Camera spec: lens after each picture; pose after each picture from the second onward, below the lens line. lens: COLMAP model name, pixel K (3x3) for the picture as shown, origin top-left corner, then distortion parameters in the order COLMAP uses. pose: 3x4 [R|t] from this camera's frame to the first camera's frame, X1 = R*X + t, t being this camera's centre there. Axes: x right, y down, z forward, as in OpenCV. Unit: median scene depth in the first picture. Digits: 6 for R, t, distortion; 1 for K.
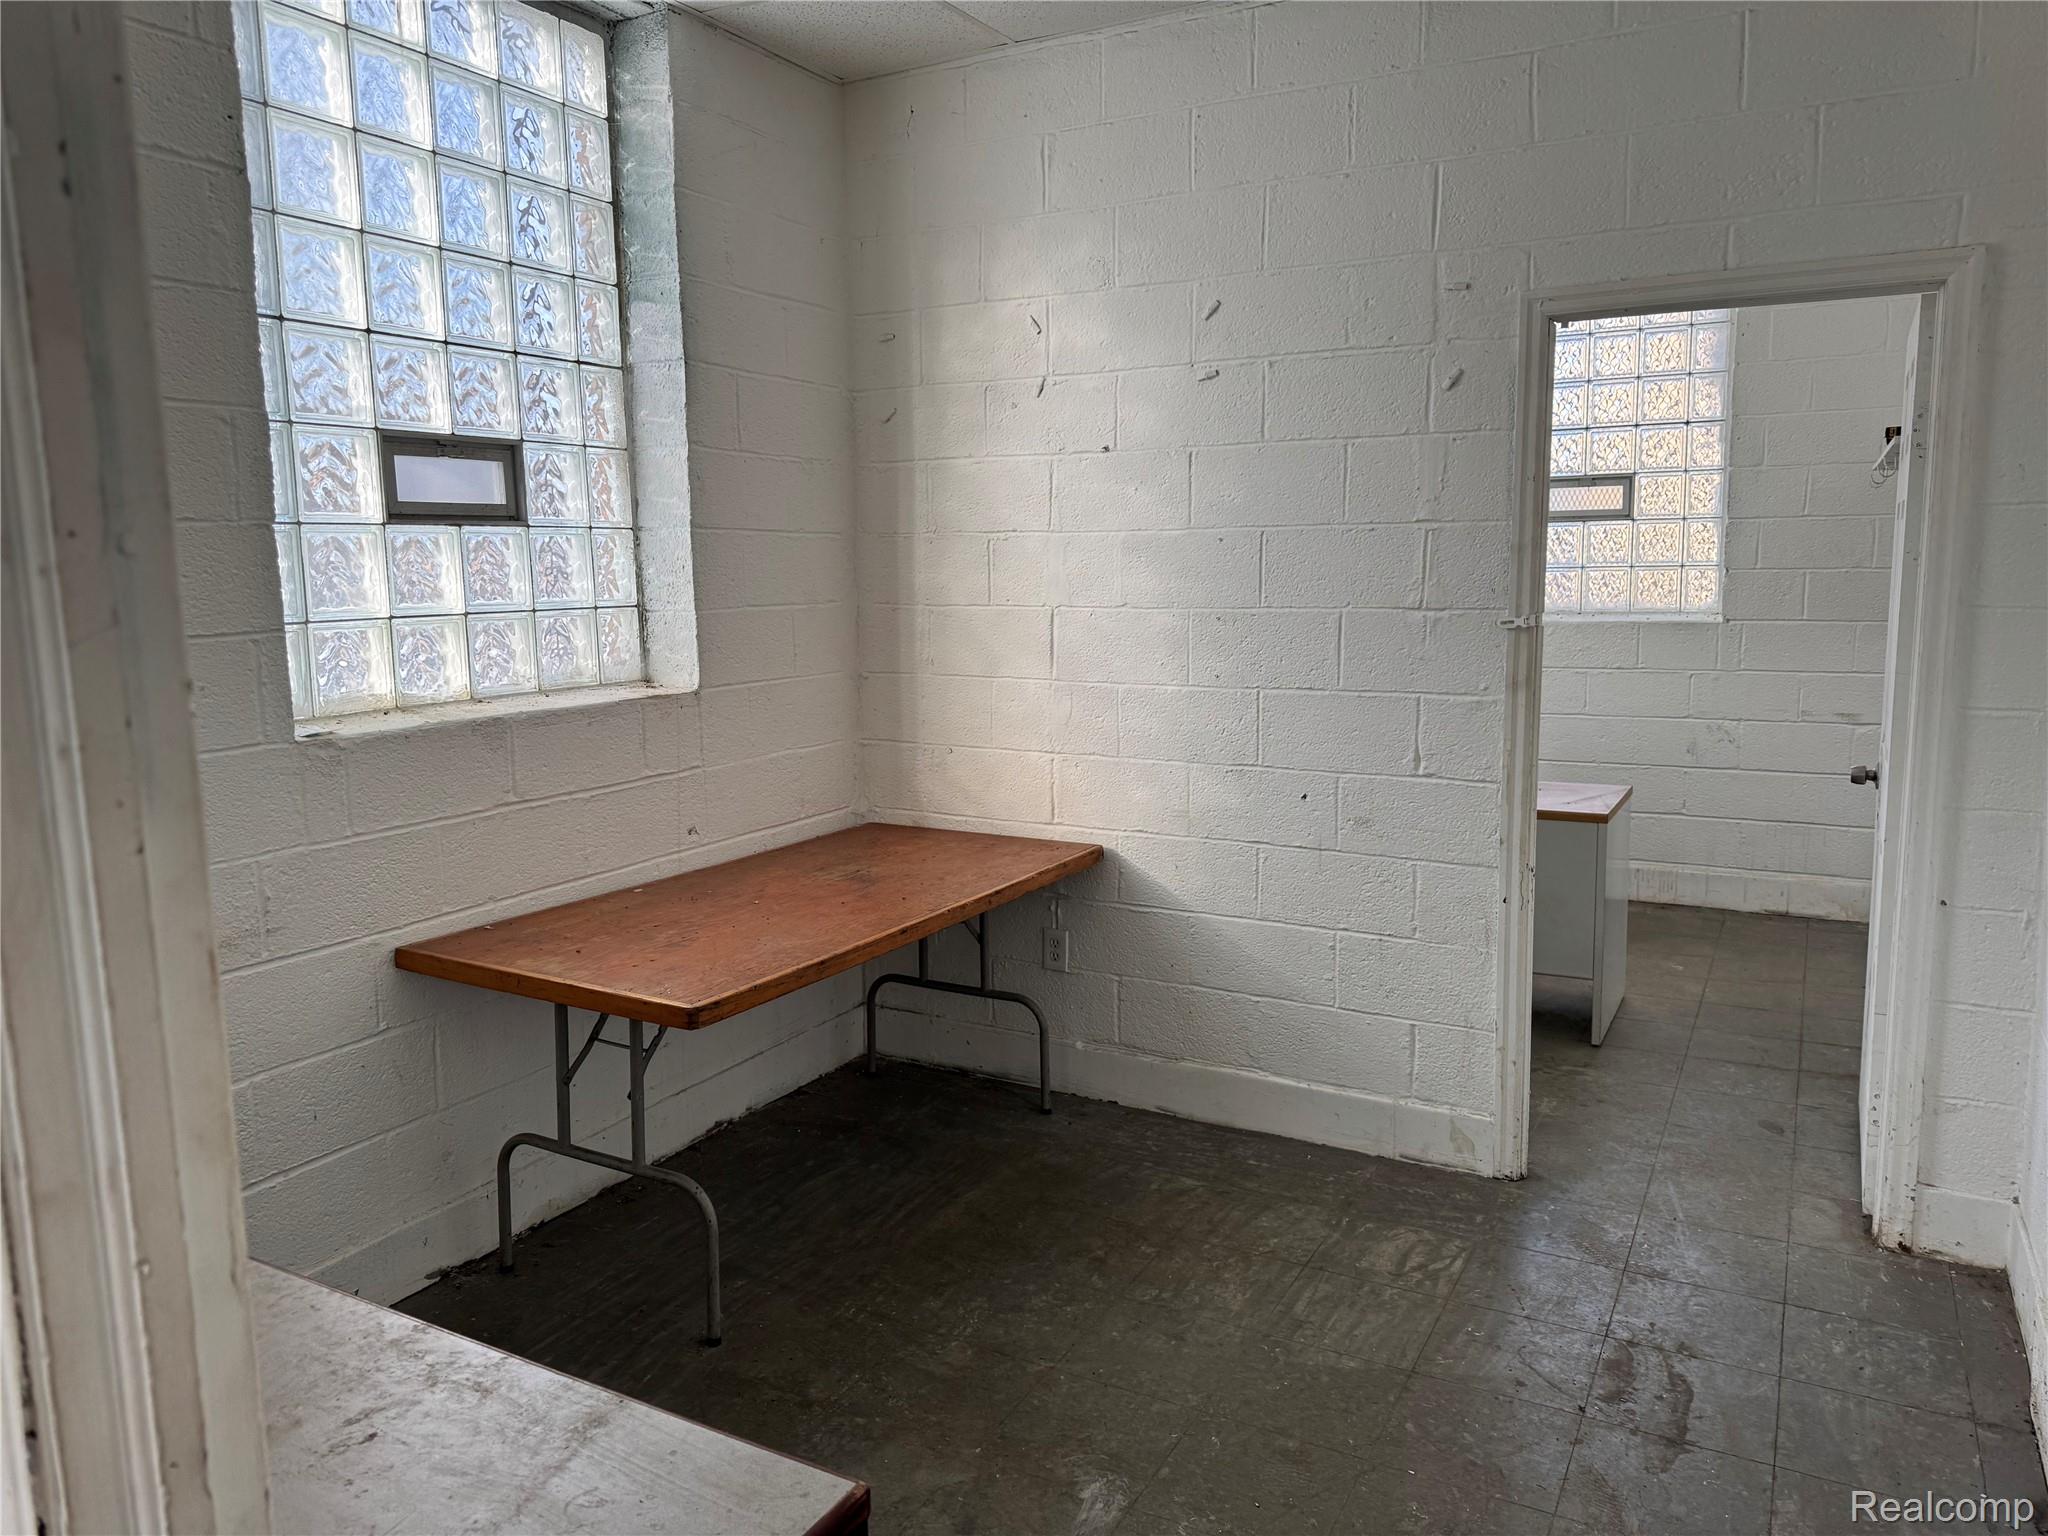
lens RADIAL K [[1428.9, 0, 1015.3], [0, 1428.9, 778.6], [0, 0, 1]] dist [0.029839, 0.000926]
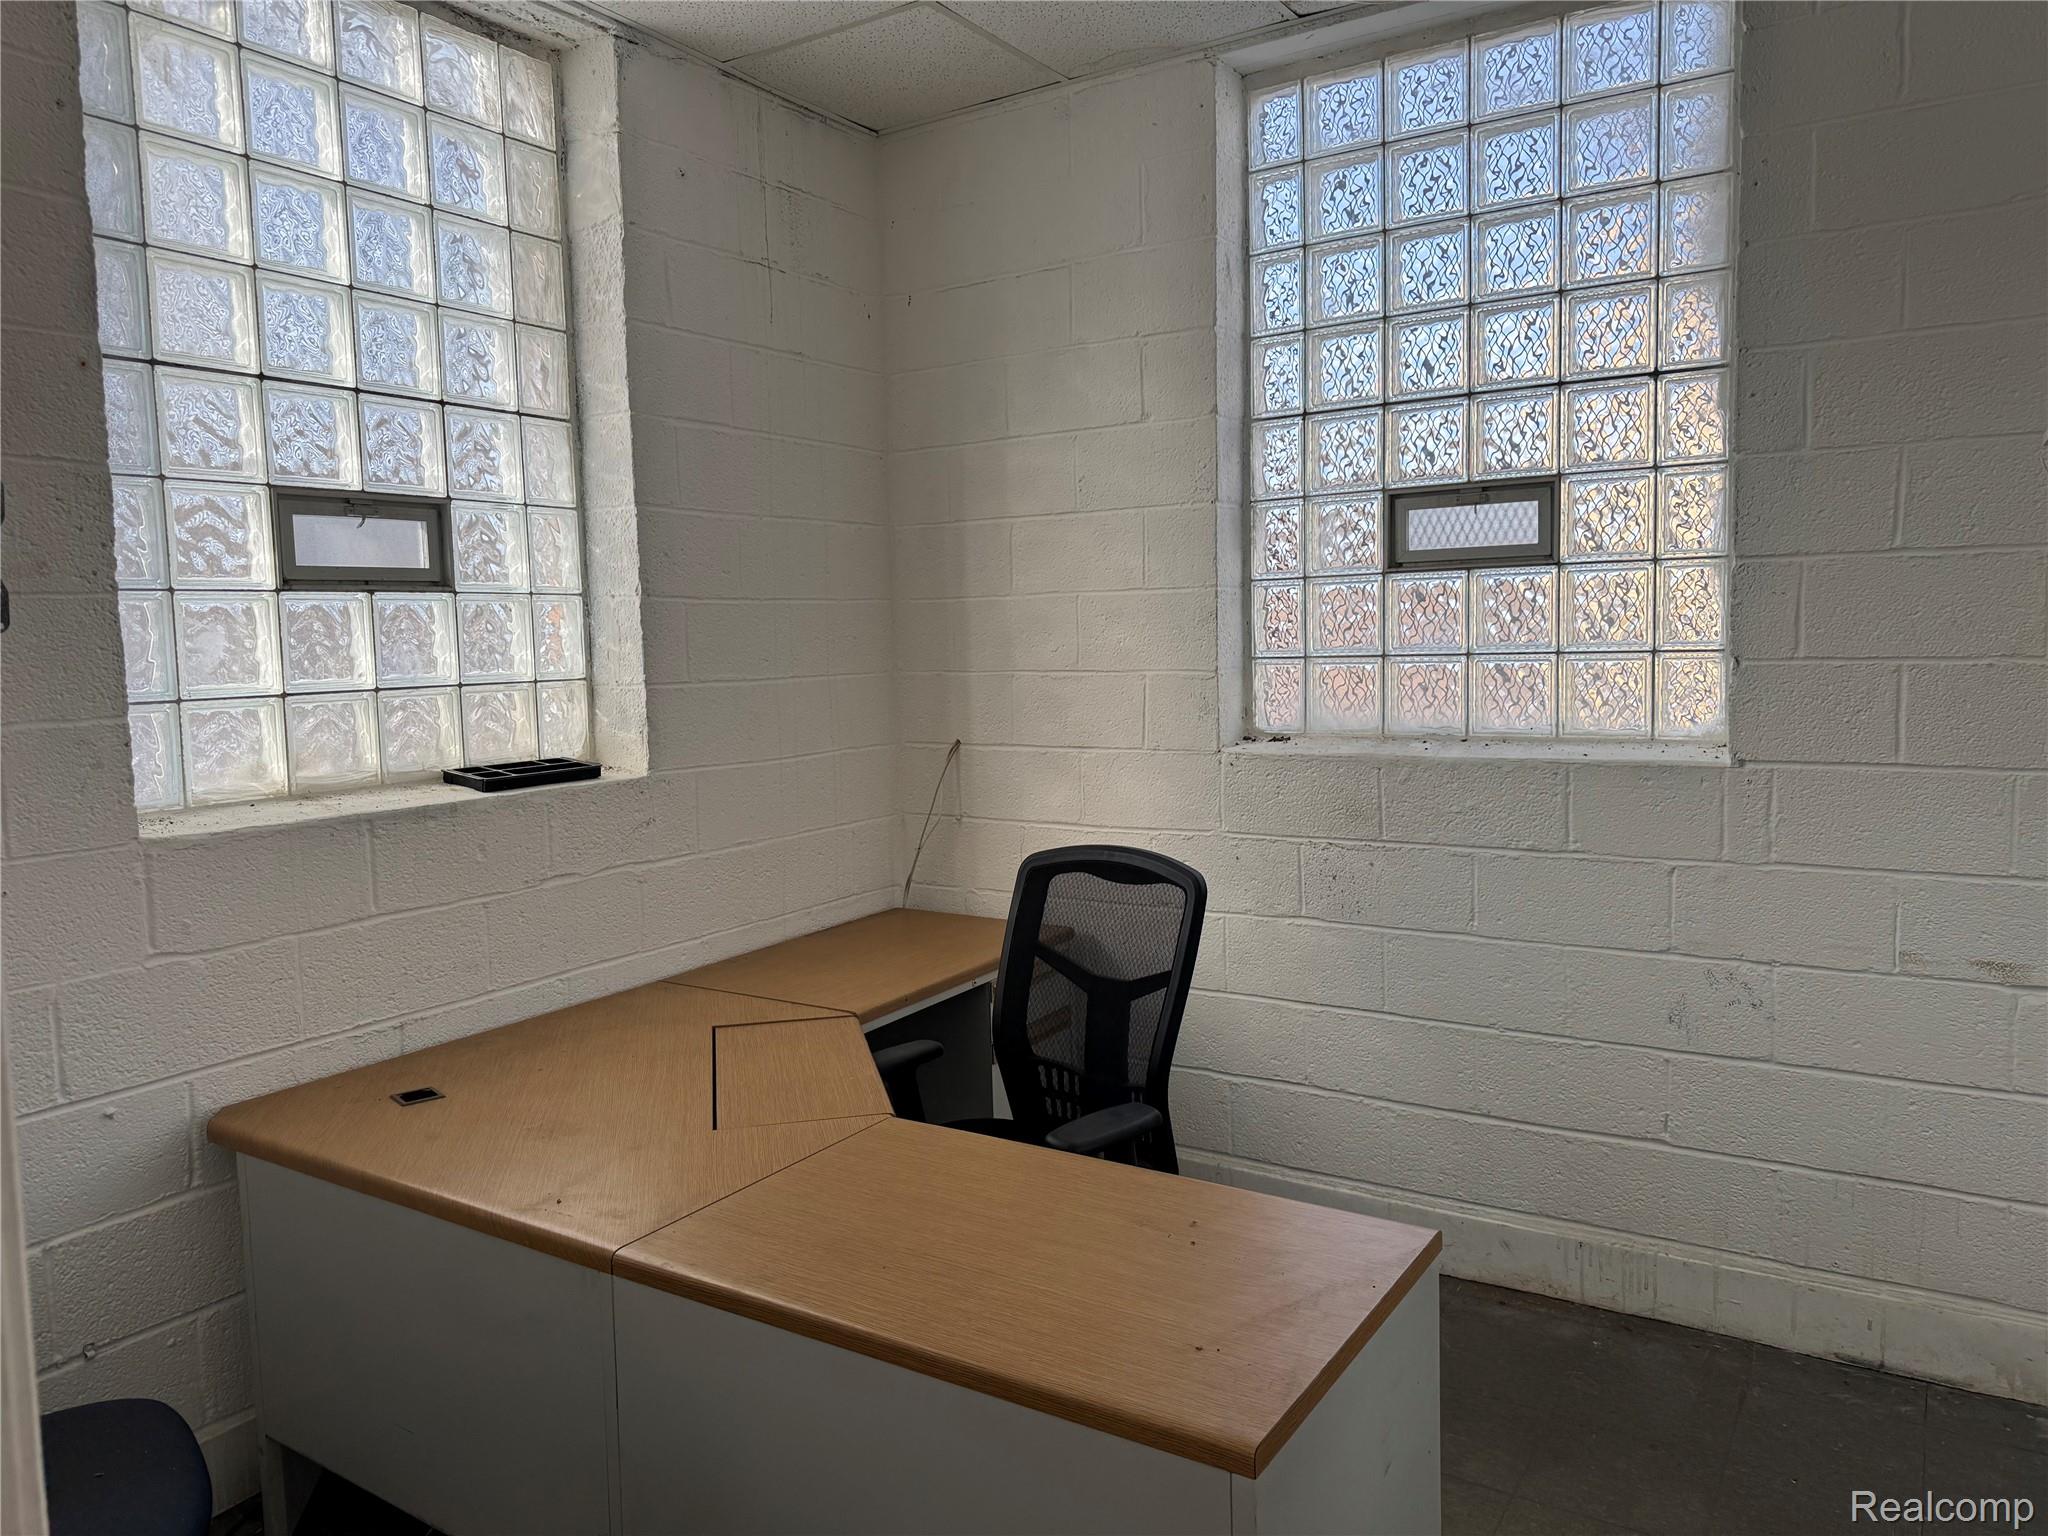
lens RADIAL K [[1428.9, 0, 1035.9], [0, 1428.9, 774.5], [0, 0, 1]] dist [0.029839, 0.000926]
pose [[0.998755, 0.001125, -0.049874, 0.074660], [-0.003472, 0.998889, -0.046994, -0.021942], [0.049766, 0.047109, 0.997649, 0.133003]]
